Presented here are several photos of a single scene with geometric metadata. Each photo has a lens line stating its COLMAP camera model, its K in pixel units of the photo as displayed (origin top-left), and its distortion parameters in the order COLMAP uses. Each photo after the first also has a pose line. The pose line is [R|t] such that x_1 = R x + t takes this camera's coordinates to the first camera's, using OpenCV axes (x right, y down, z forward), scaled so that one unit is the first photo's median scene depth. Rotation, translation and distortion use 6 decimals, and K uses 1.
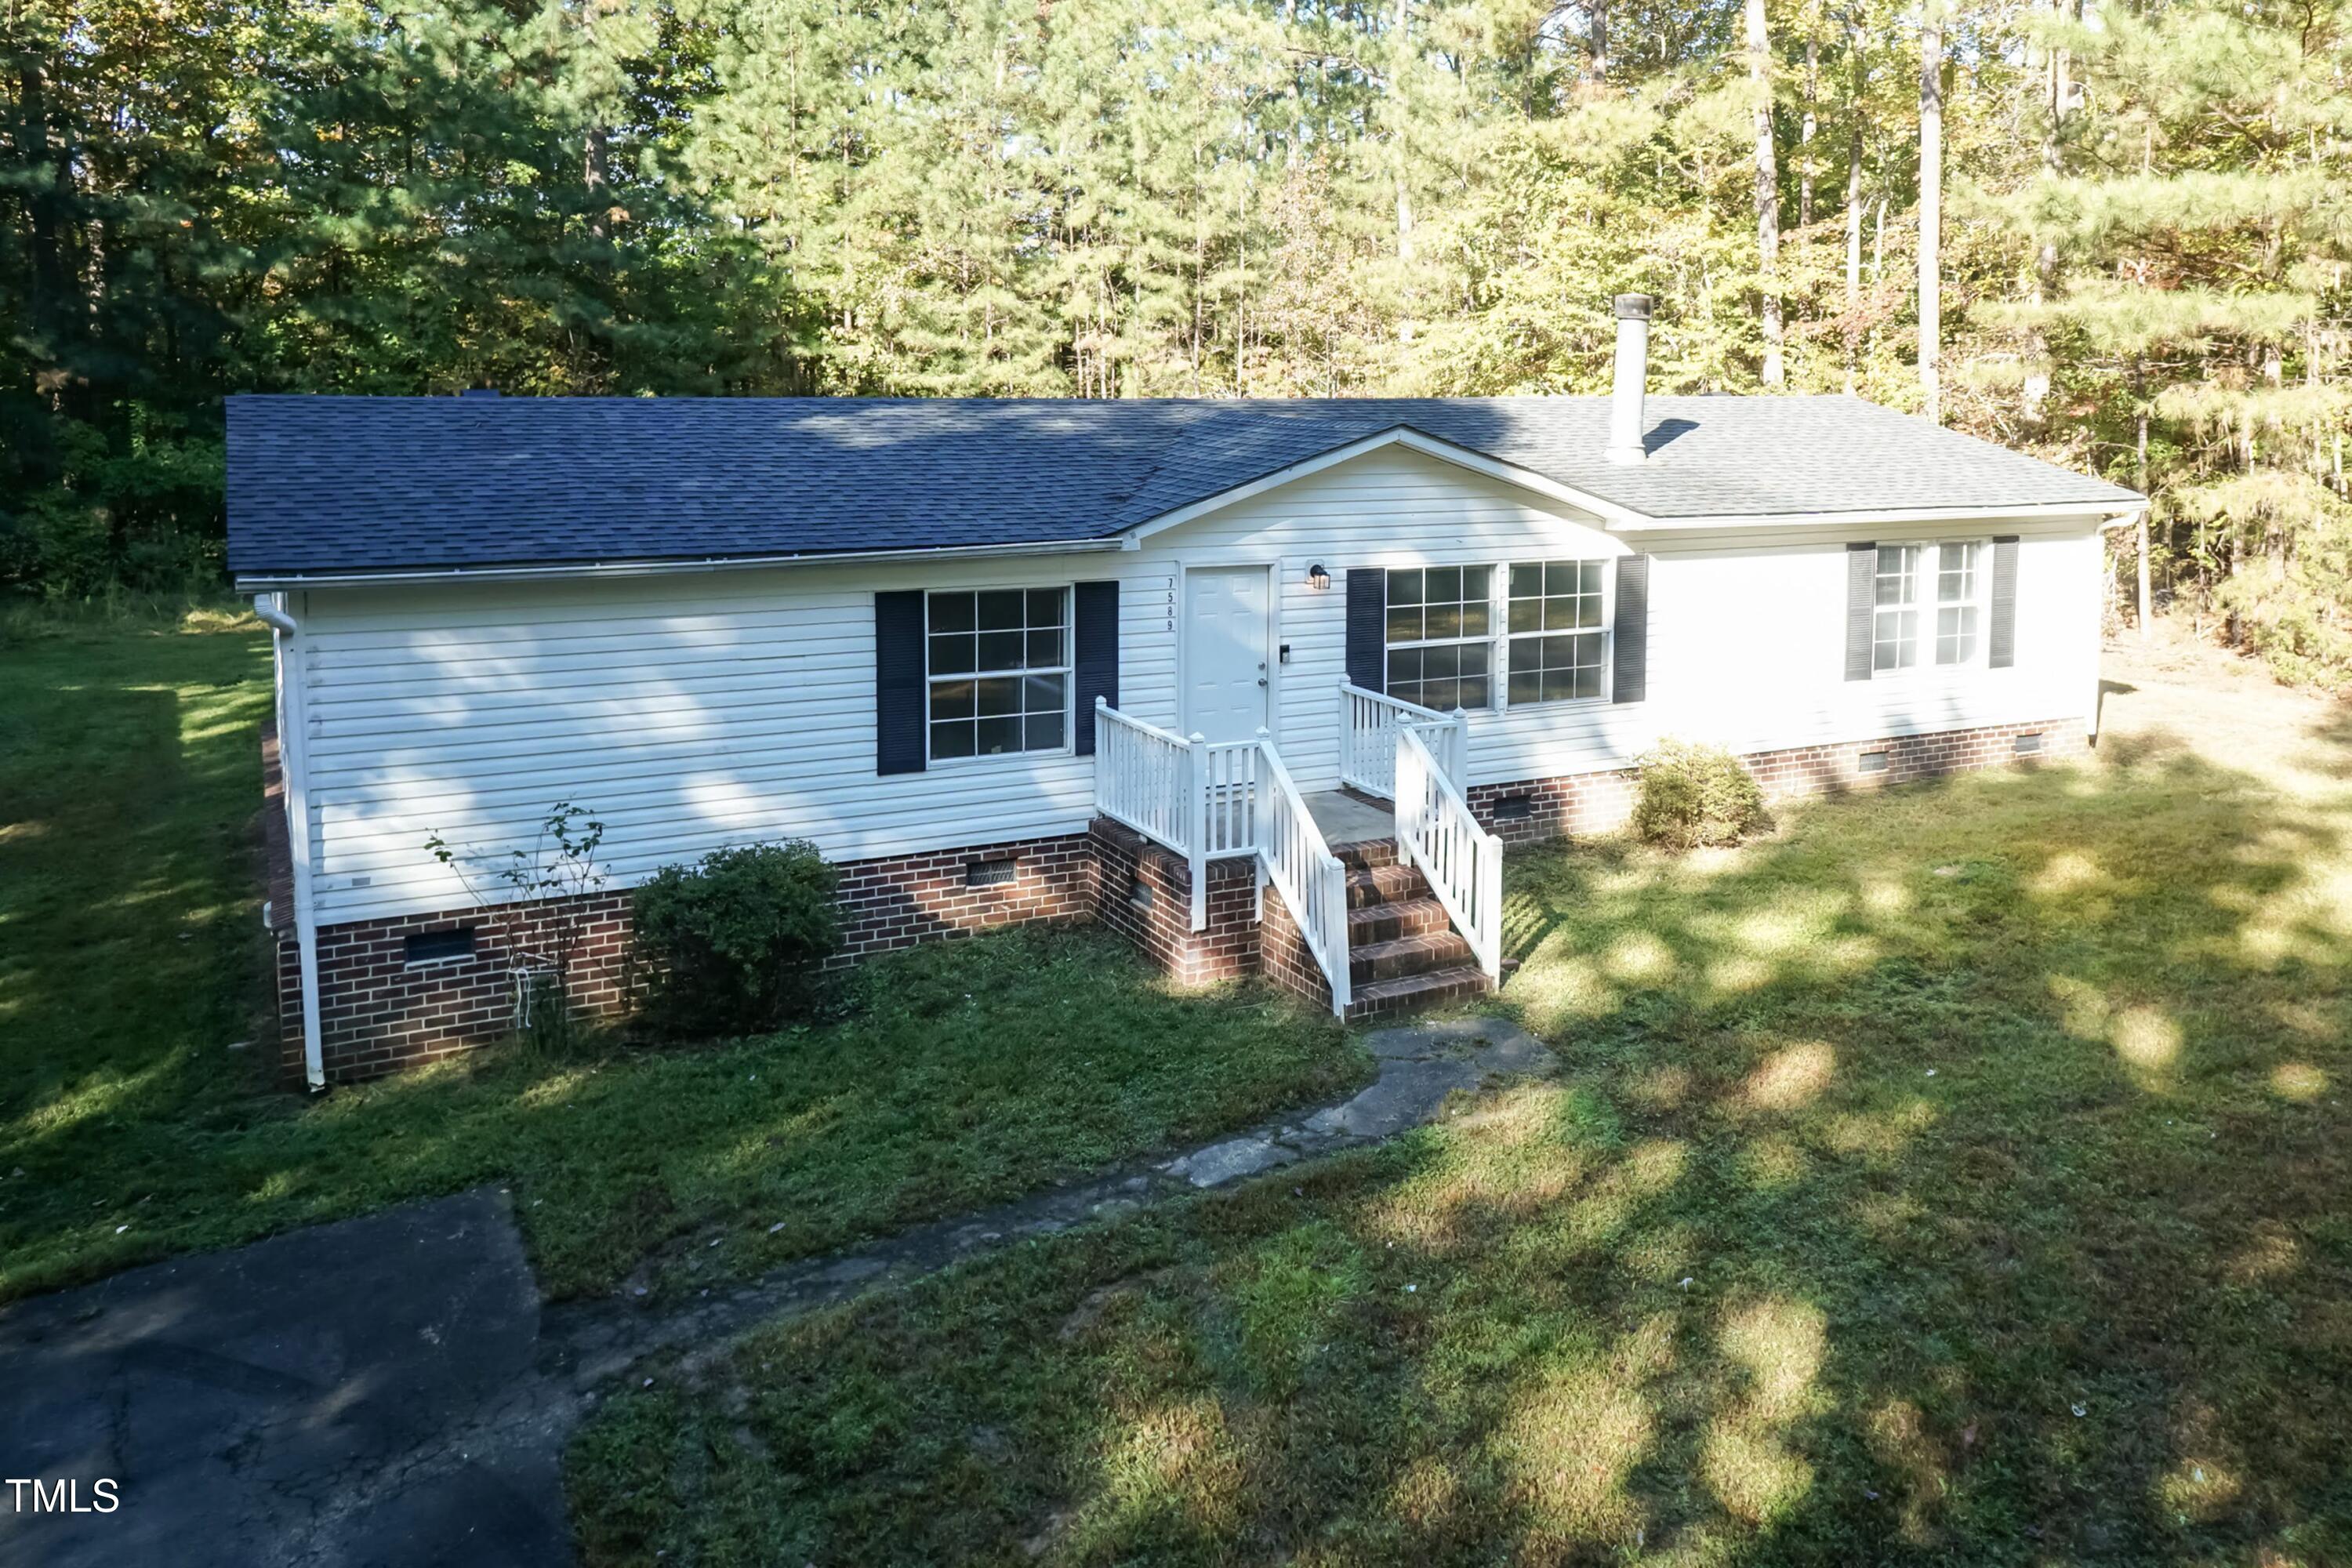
lens RADIAL K [[1750.7, 0, 1327.1], [0, 1750.7, 543.4], [0, 0, 1]] dist [0.060017, 0.004956]
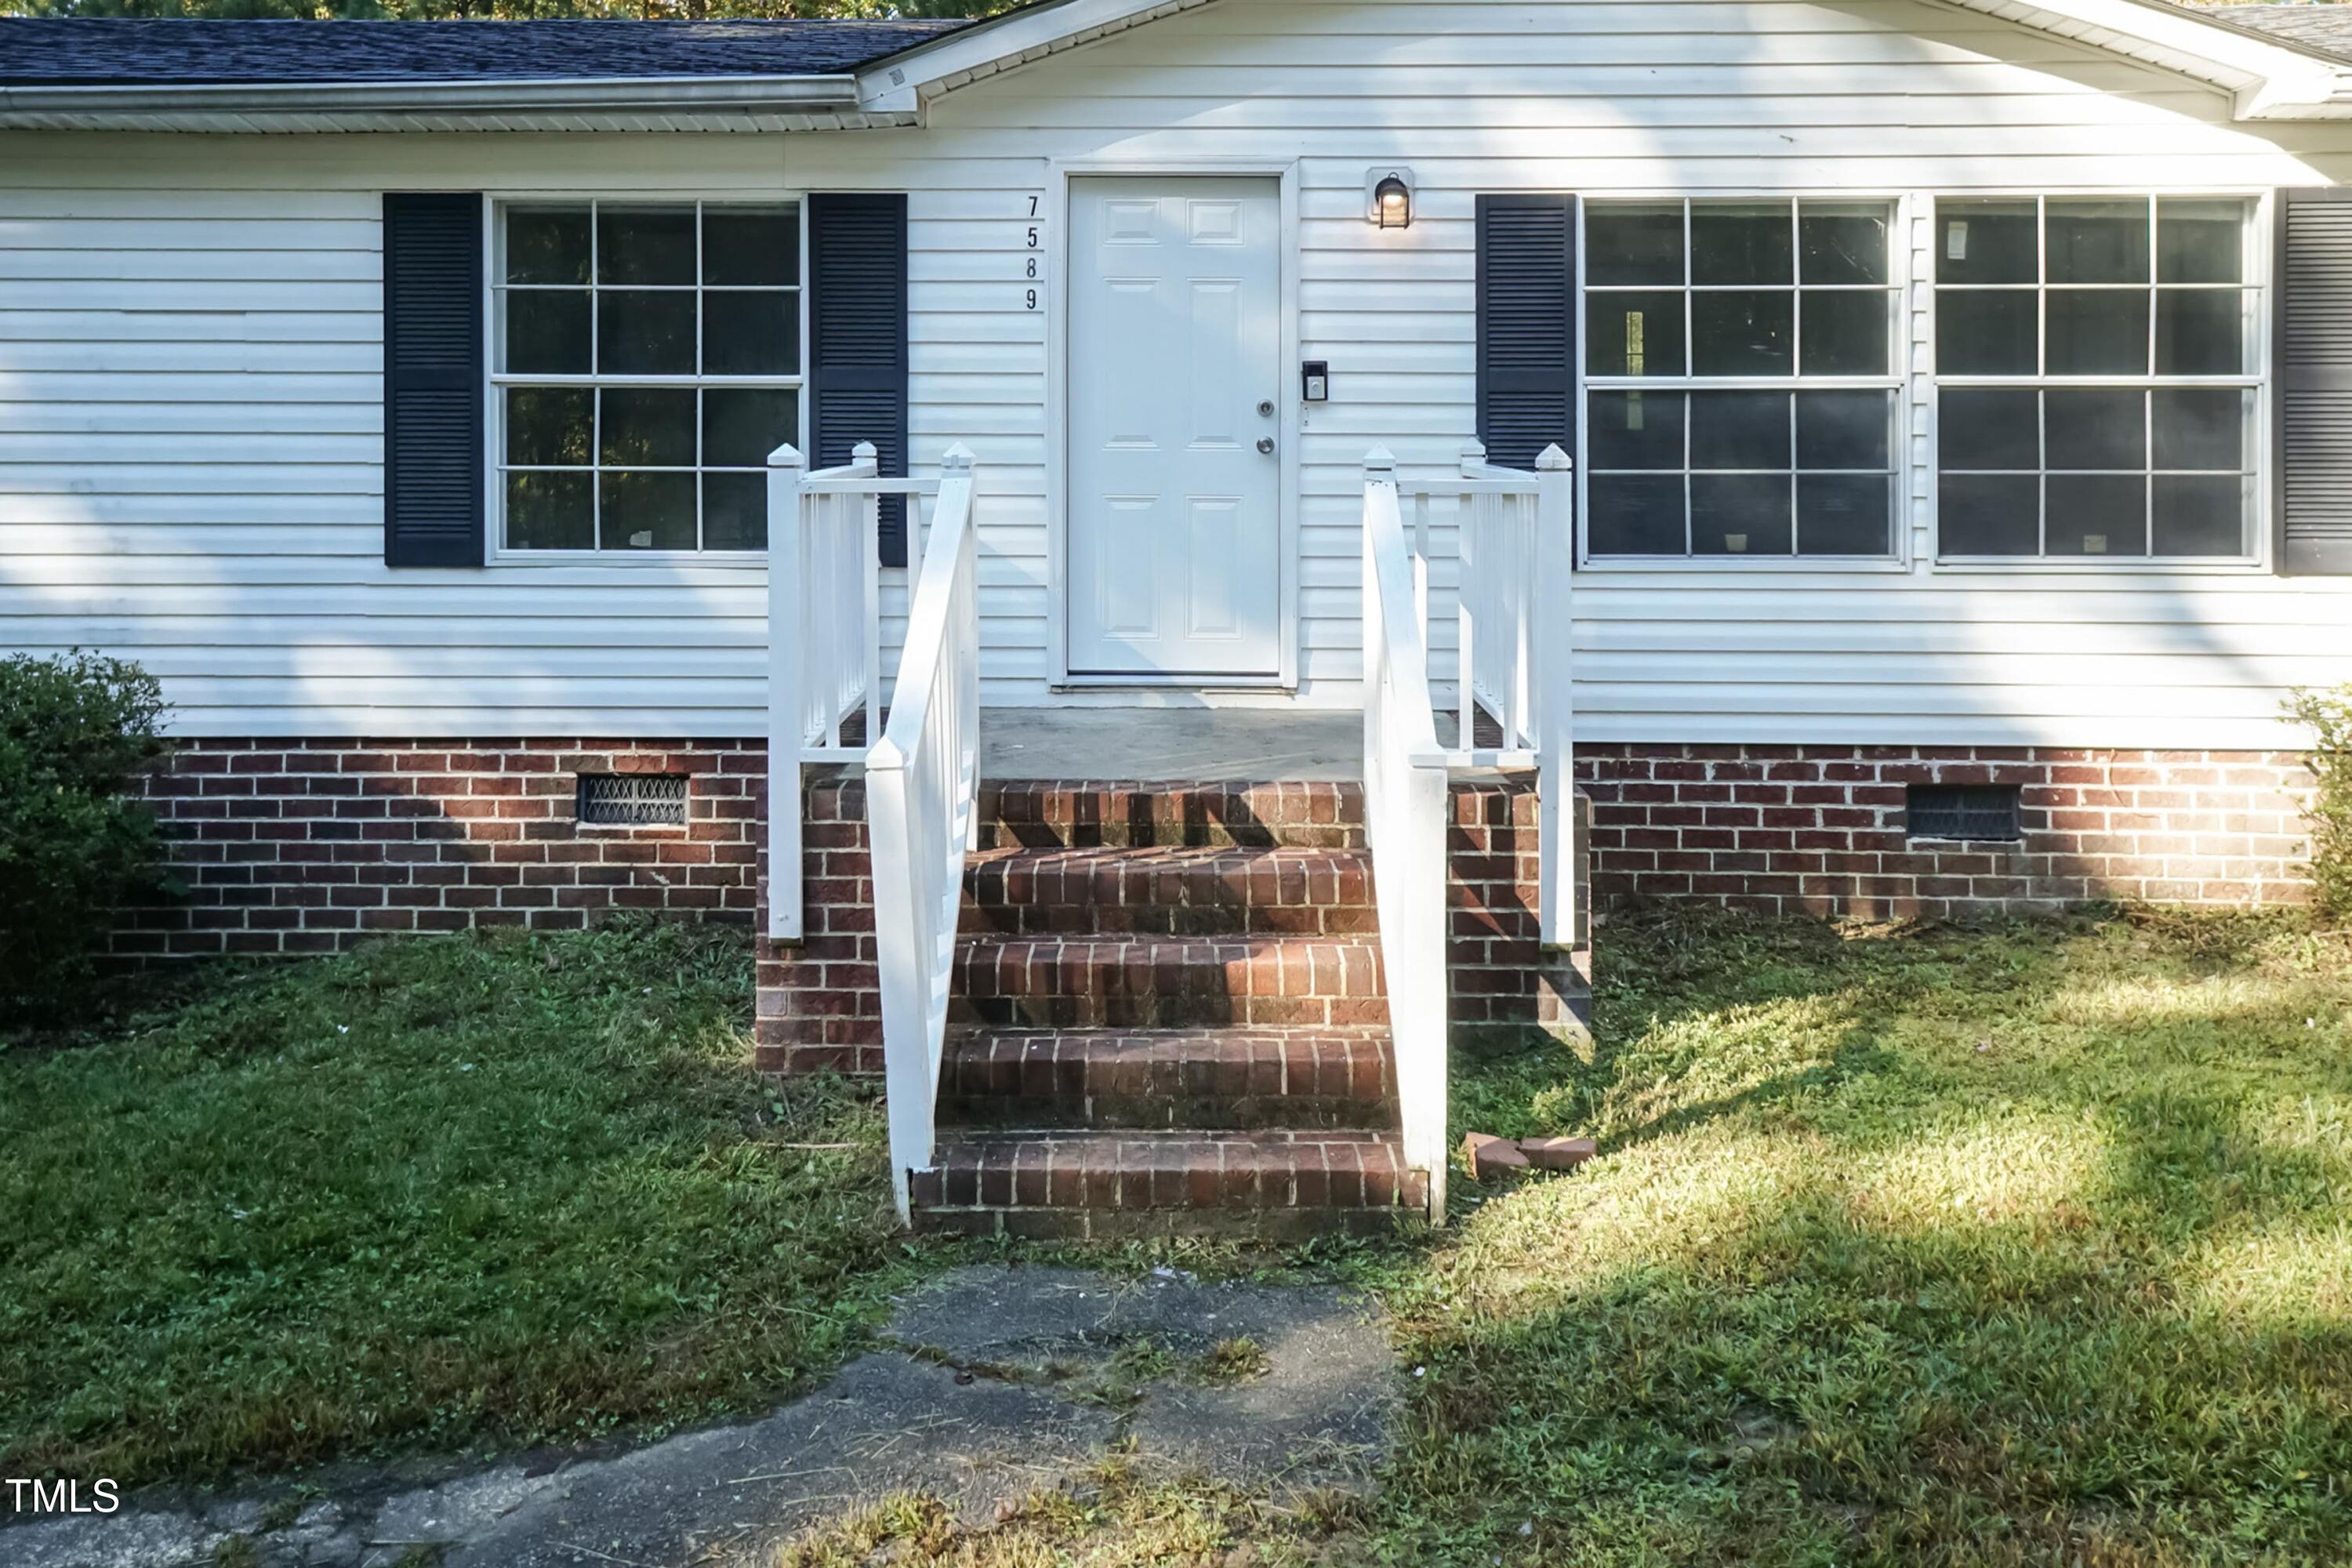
lens RADIAL K [[2143.3, 0, 1210.1], [0, 2143.3, 440.0], [0, 0, 1]] dist [0.060472, -0.002241]
pose [[0.870840, -0.004505, -0.491545, 0.232776], [-0.035939, 0.996698, -0.072806, 0.126197], [0.490250, 0.081069, 0.867803, 0.557743]]
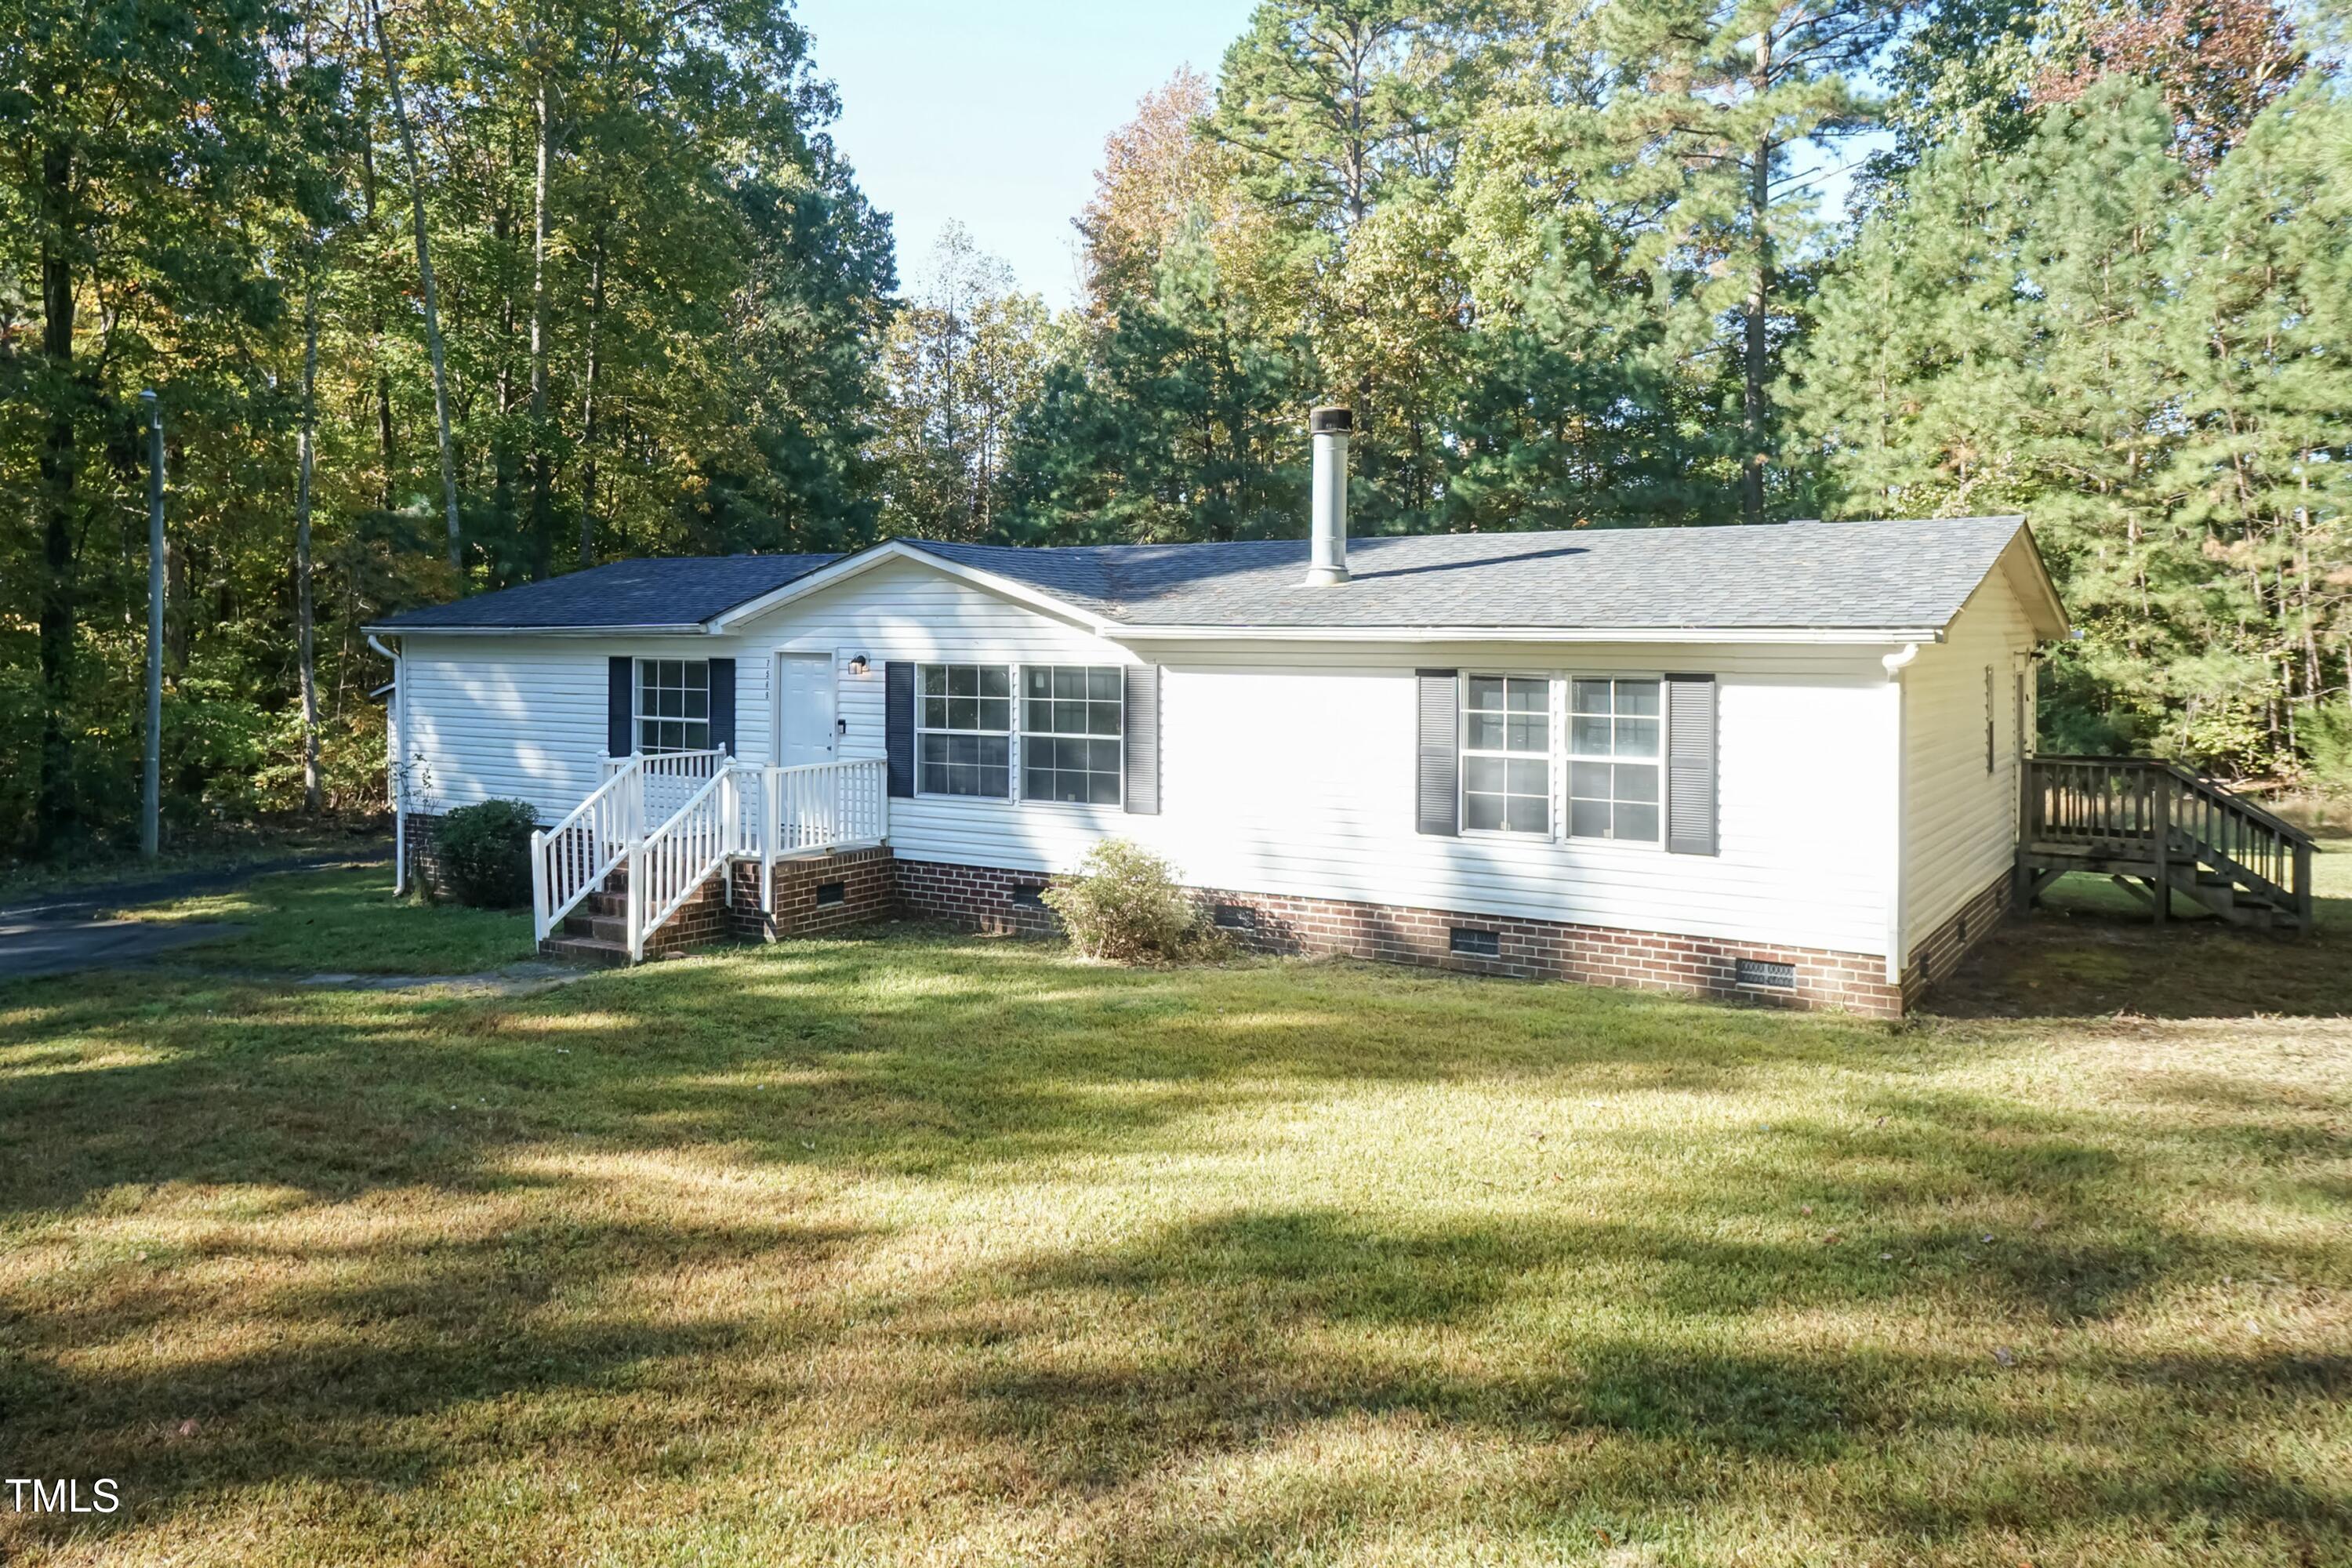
lens RADIAL K [[1711.4, 0, 1181.4], [0, 1711.4, 700.5], [0, 0, 1]] dist [0.054264, -0.000083]
pose [[0.514275, 0.023343, -0.857308, 1.221608], [-0.080893, 0.996493, -0.021393, 0.054774], [0.853802, 0.080352, 0.514360, 0.619692]]
